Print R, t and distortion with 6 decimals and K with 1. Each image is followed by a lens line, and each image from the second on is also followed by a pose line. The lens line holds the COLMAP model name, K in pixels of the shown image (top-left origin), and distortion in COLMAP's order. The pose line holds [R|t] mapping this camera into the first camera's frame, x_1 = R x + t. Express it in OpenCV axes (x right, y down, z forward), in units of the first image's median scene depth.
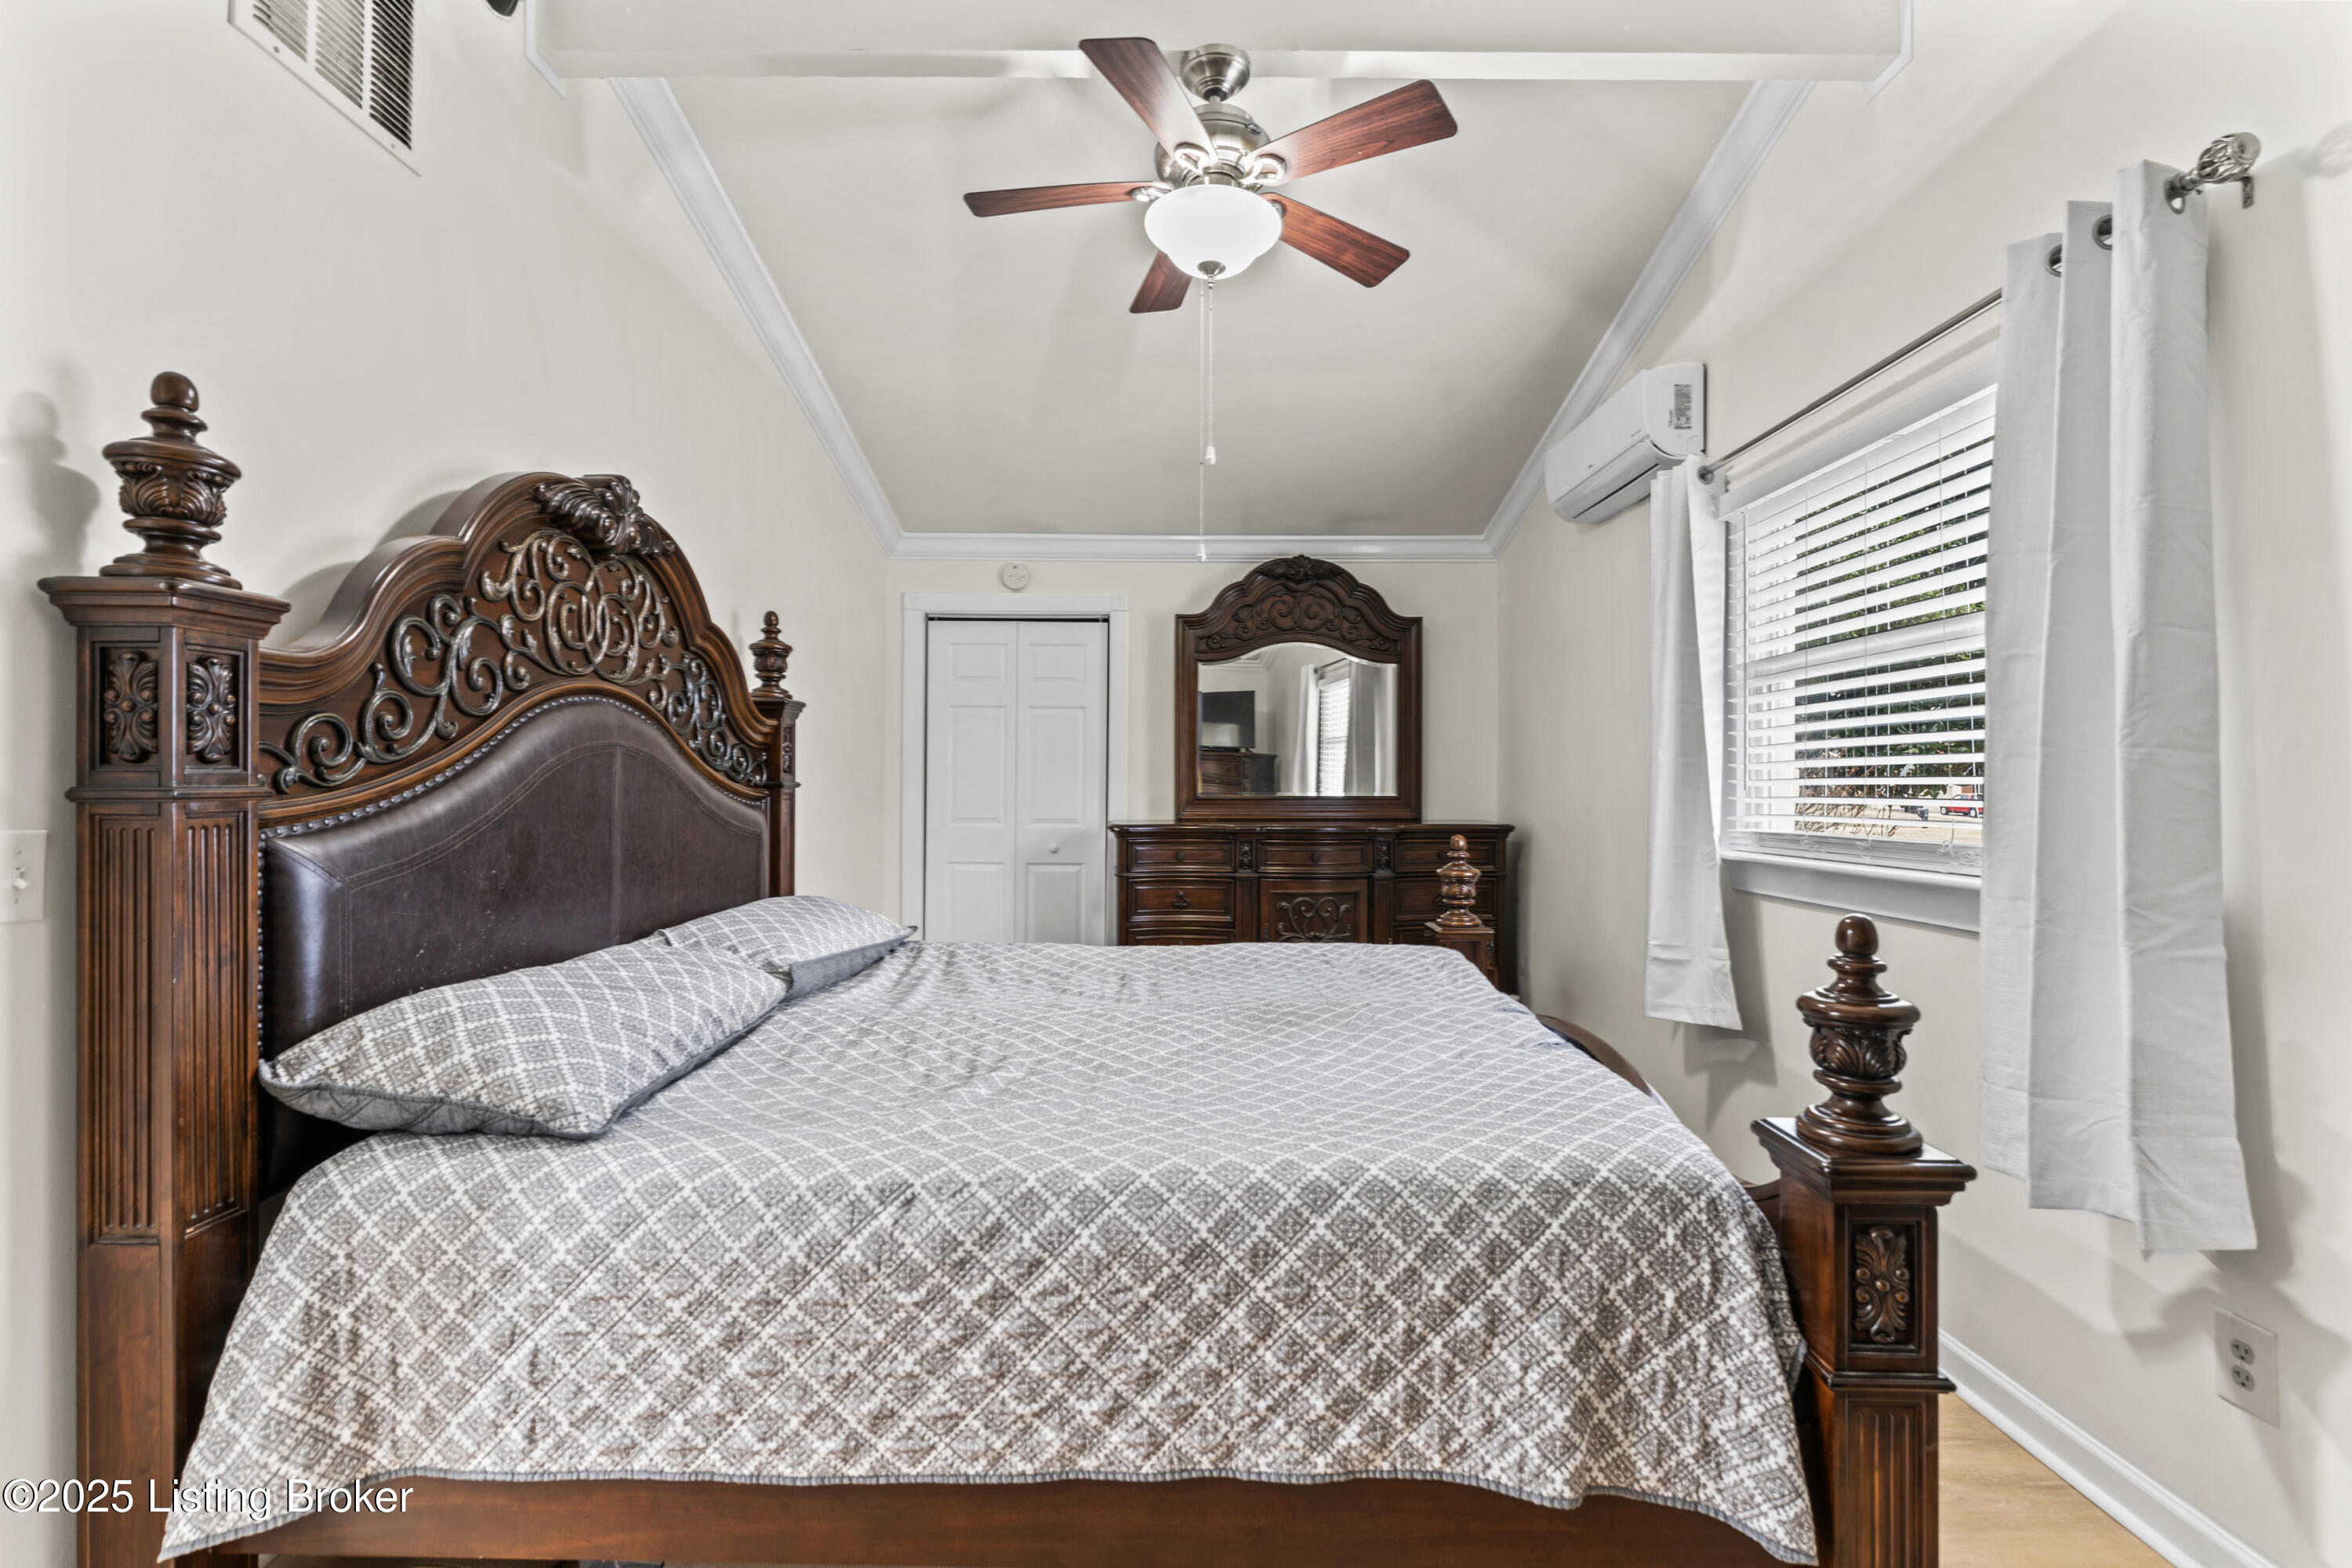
lens RADIAL K [[1049.9, 0, 1176.0], [0, 1049.9, 784.0], [0, 0, 1]] dist [-0.004470, -0.000493]
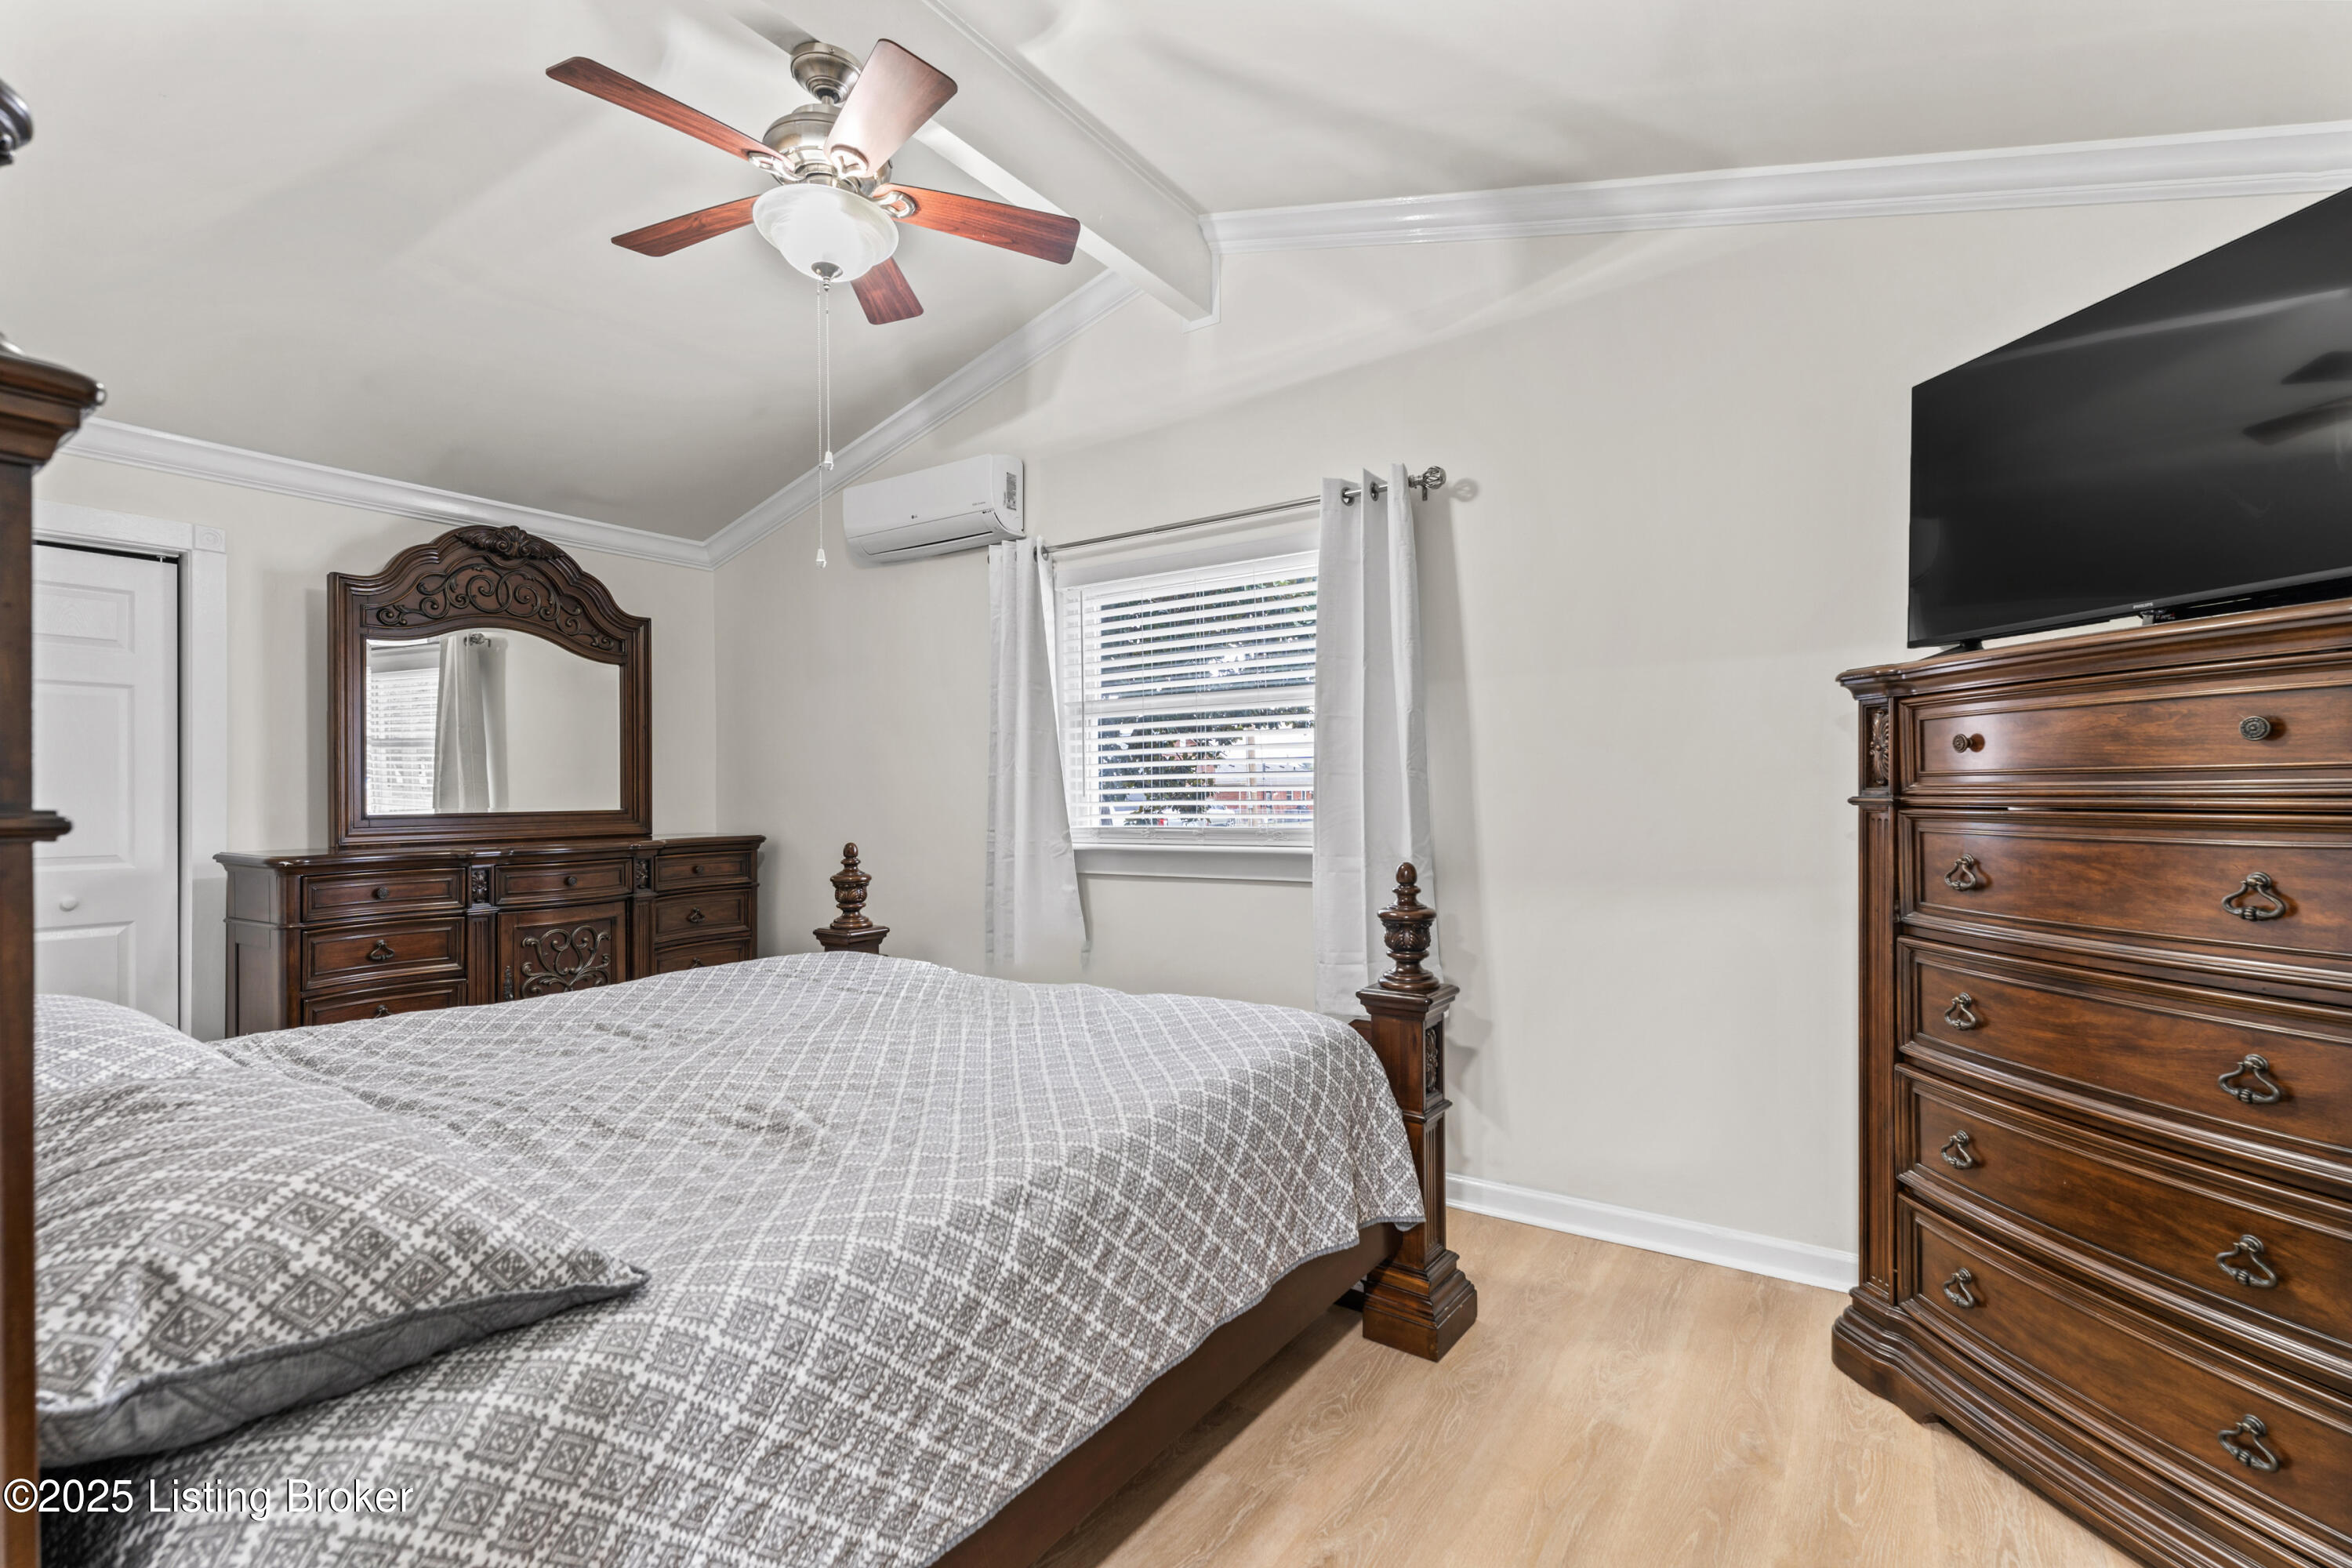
lens RADIAL K [[1057.4, 0, 1180.7], [0, 1057.4, 793.5], [0, 0, 1]] dist [-0.002206, -0.000179]
pose [[0.555766, -0.007371, 0.831306, -0.312058], [0.009760, 0.999950, 0.002342, -0.000477], [-0.831281, 0.006812, 0.555810, 0.090598]]
